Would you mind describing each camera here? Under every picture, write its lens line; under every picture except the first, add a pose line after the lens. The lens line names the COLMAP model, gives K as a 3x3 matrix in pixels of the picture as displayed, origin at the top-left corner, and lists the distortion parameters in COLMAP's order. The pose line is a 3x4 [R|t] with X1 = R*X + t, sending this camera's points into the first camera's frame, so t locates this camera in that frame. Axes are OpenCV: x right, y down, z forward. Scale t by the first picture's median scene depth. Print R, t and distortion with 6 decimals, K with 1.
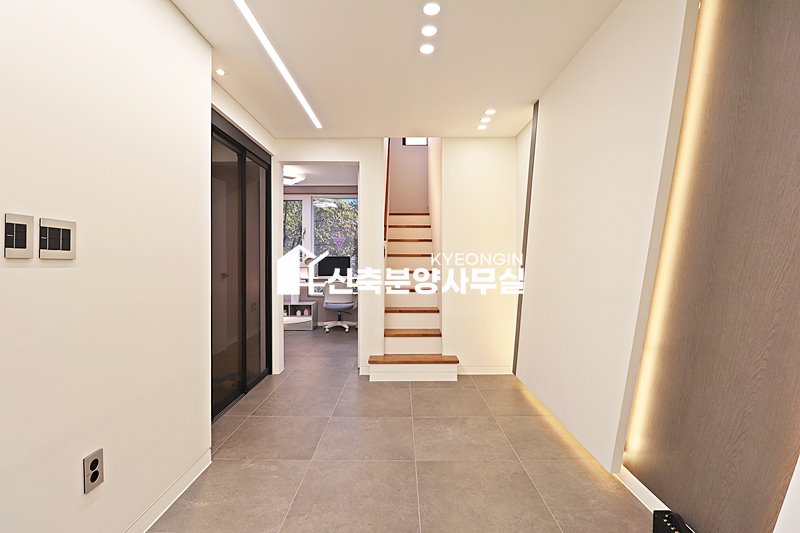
lens RADIAL K [[370.9, 0, 400.4], [0, 370.9, 258.6], [0, 0, 1]] dist [0.000505, -0.012007]
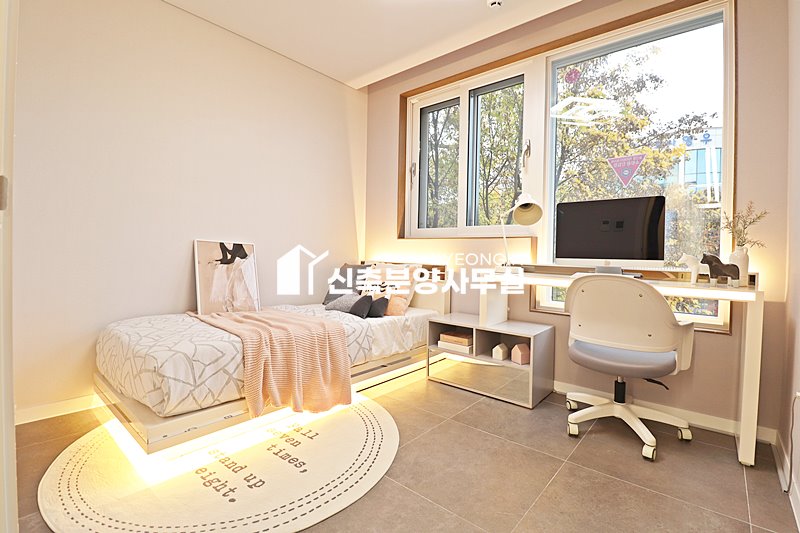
lens RADIAL K [[370.9, 0, 400.4], [0, 370.9, 258.6], [0, 0, 1]] dist [0.000505, -0.012007]
pose [[0.759780, 0.027545, -0.649596, -0.109782], [-0.019572, 0.999618, 0.019496, 0.046877], [0.649885, -0.002098, 0.760029, 0.670439]]
